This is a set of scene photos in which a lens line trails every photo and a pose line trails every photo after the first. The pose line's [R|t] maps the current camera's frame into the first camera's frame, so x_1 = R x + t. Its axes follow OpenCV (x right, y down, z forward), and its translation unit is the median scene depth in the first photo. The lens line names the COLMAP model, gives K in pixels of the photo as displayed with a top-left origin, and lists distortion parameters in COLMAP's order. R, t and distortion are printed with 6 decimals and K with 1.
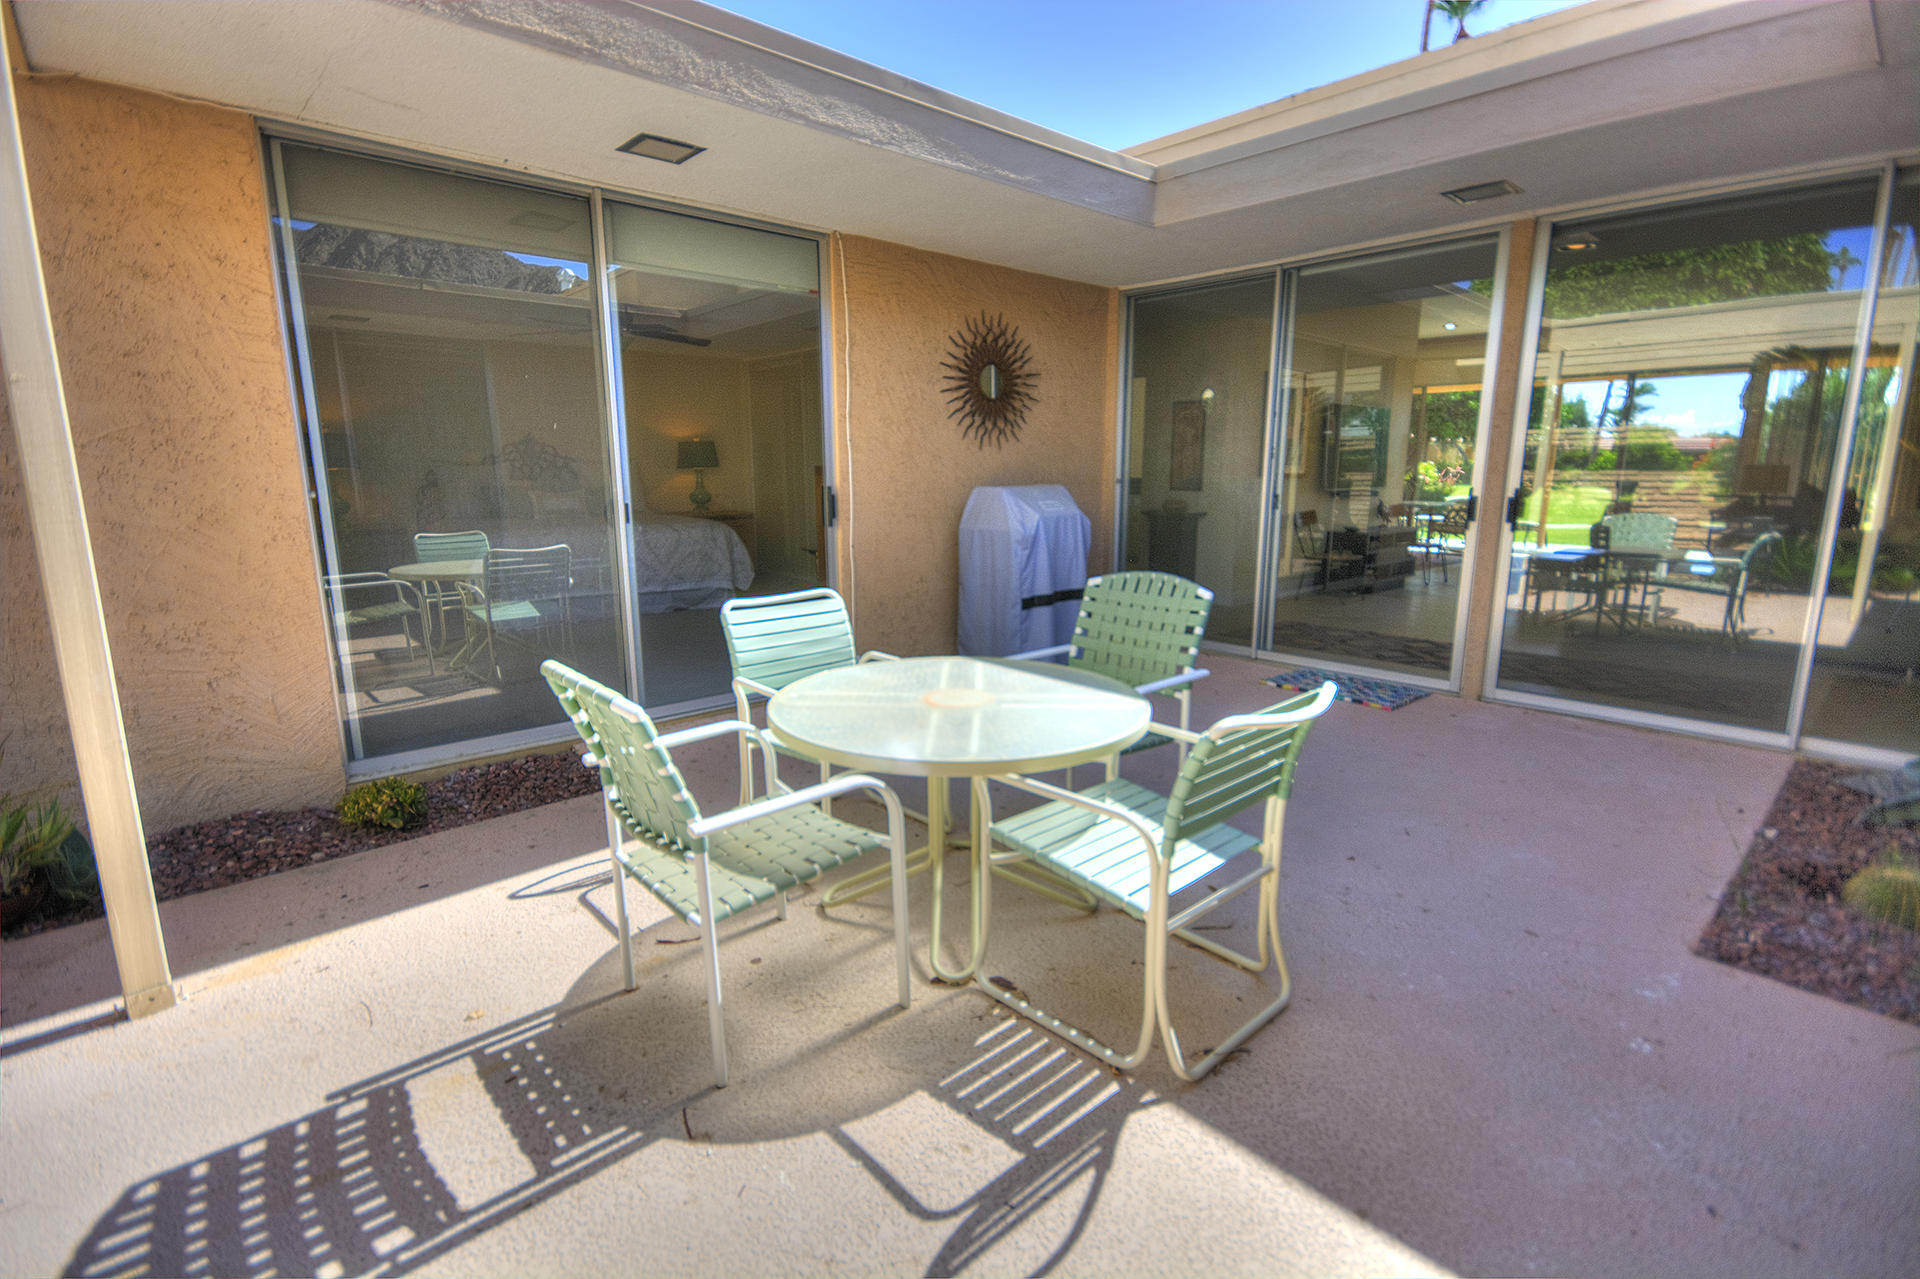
lens RADIAL K [[891.0, 0, 966.5], [0, 891.0, 636.4], [0, 0, 1]] dist [0.003231, 0.000036]
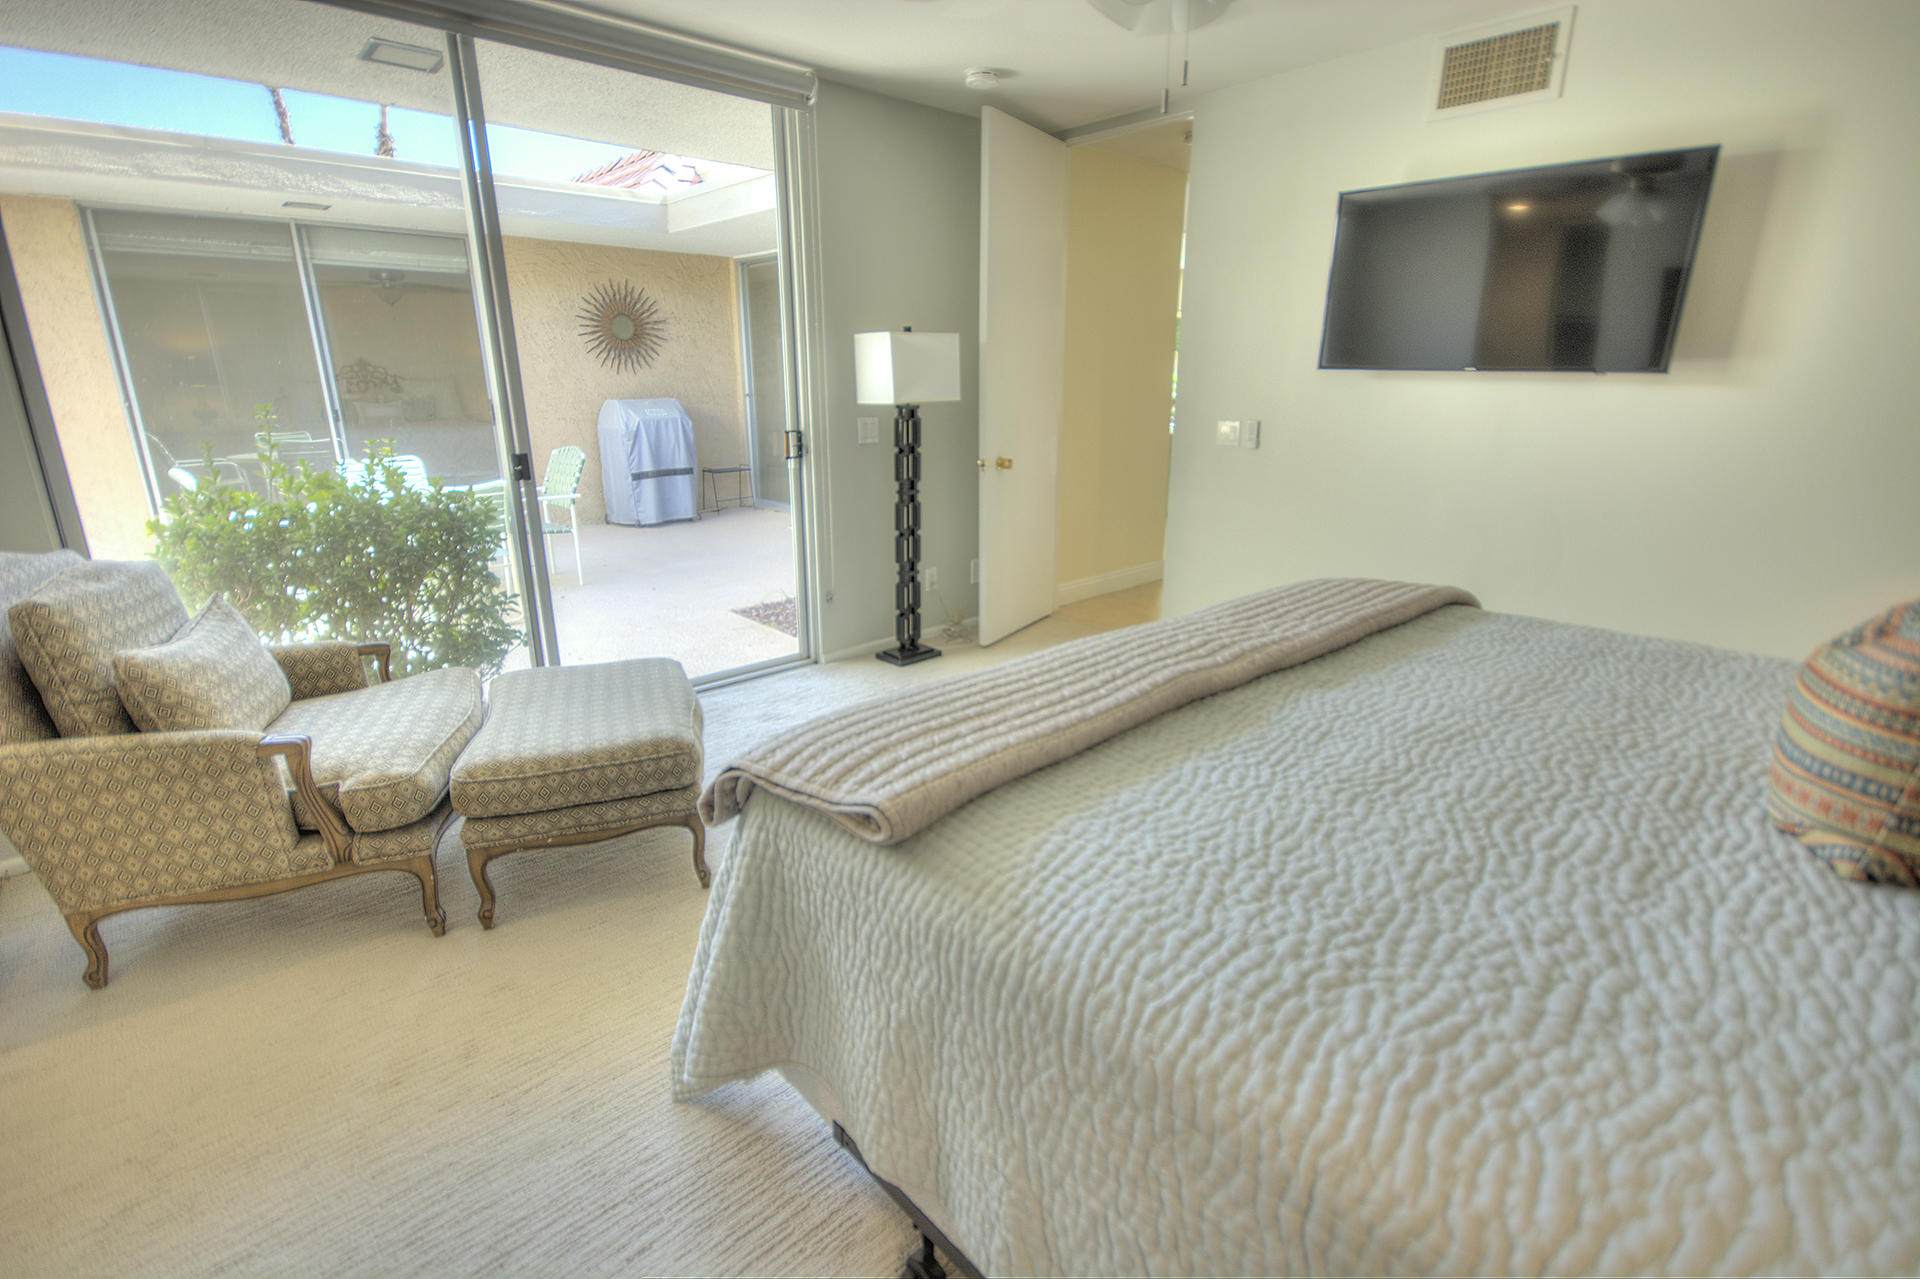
lens RADIAL K [[891.0, 0, 952.7], [0, 891.0, 637.5], [0, 0, 1]] dist [0.003231, 0.000036]
pose [[0.999840, 0.002061, -0.017783, 0.621361], [-0.000427, 0.995816, 0.091385, 0.095957], [0.017897, -0.091363, 0.995657, -0.532234]]
